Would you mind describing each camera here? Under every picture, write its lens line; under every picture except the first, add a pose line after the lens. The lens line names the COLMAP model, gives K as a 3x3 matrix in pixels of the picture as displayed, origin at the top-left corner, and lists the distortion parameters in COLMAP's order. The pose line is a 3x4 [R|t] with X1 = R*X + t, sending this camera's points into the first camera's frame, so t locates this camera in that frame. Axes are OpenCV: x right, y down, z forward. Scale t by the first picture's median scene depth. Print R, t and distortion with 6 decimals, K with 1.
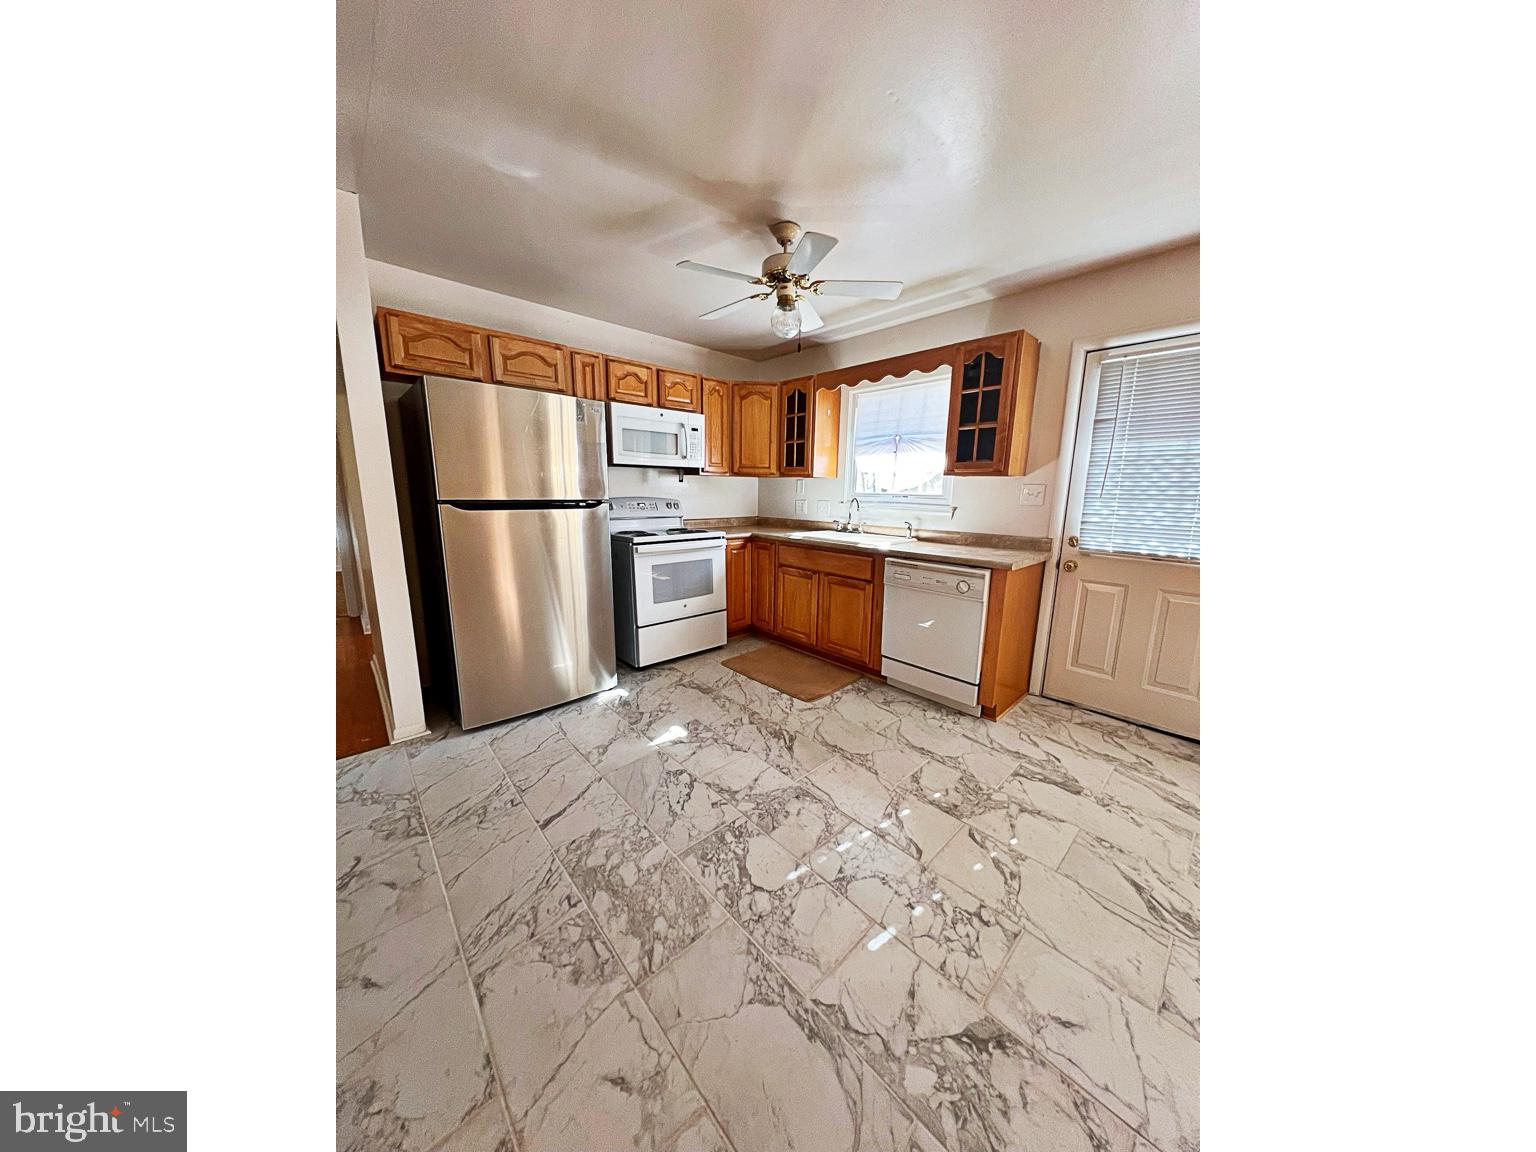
lens RADIAL K [[461.9, 0, 763.2], [0, 461.9, 580.9], [0, 0, 1]] dist [0.000454, 0.000013]
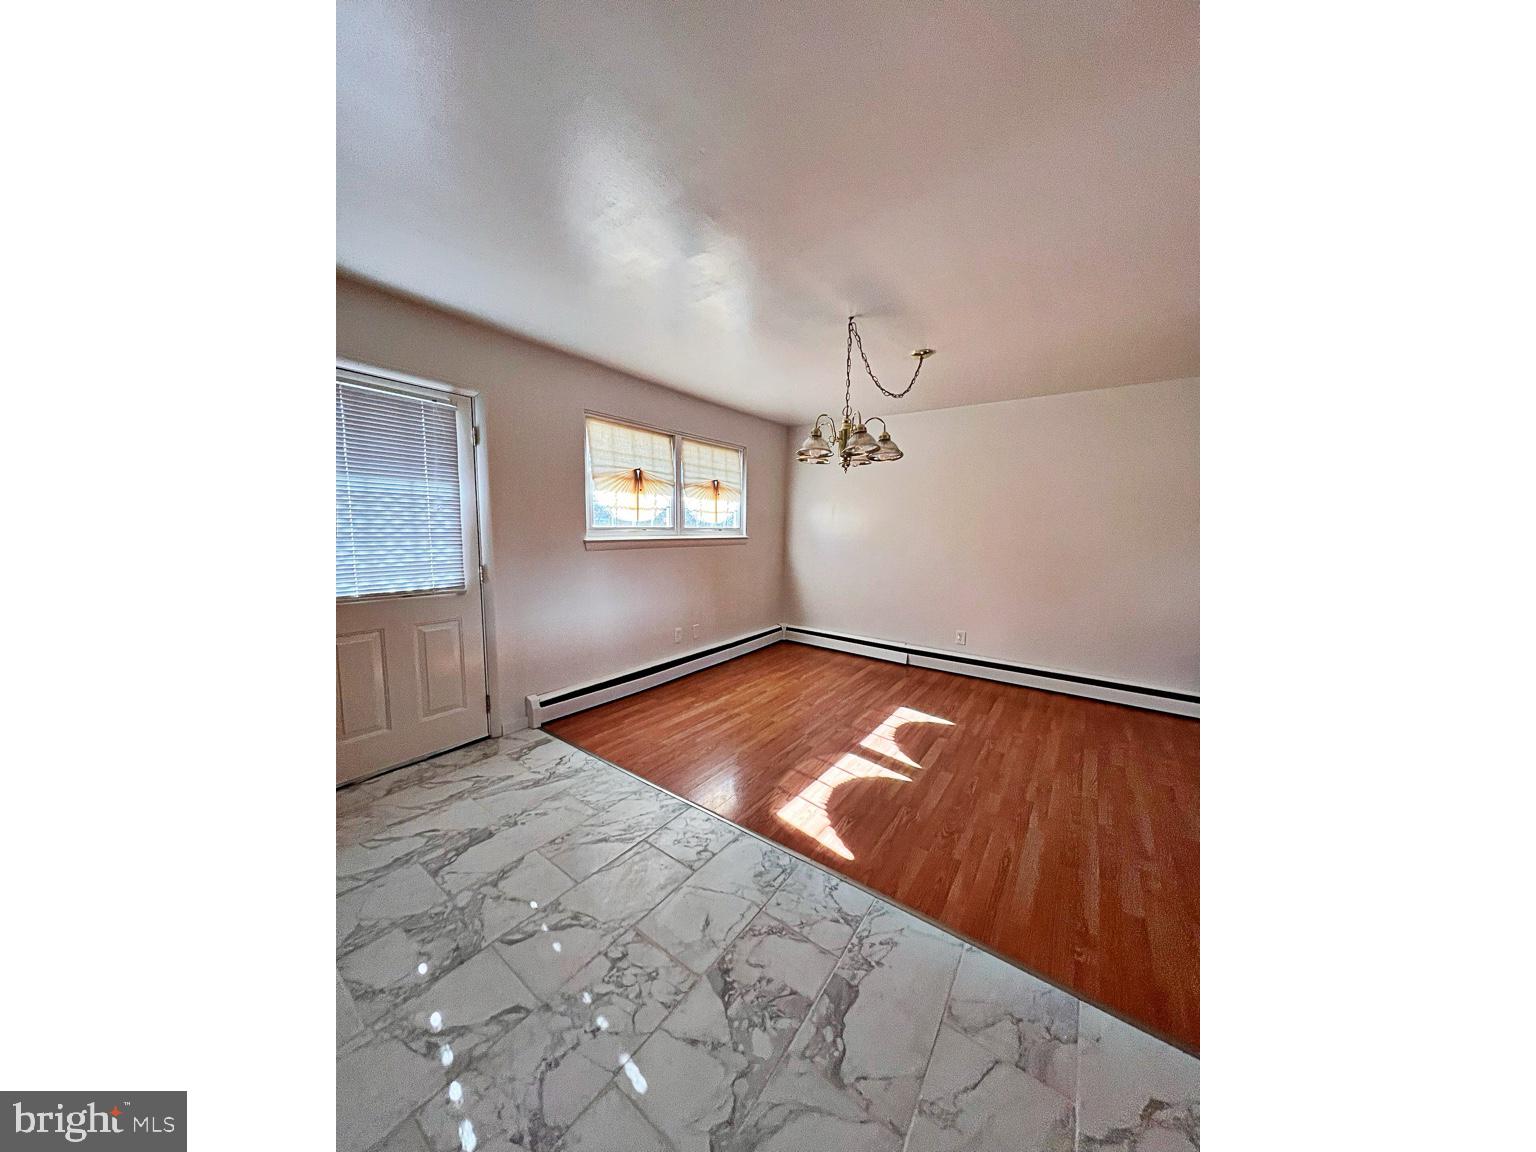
lens RADIAL K [[461.9, 0, 772.4], [0, 461.9, 575.8], [0, 0, 1]] dist [0.000454, 0.000013]
pose [[-0.221531, -0.123334, 0.967323, -0.417586], [0.167222, 0.972471, 0.162287, -0.171435], [-0.960708, 0.197709, -0.194808, 0.608462]]
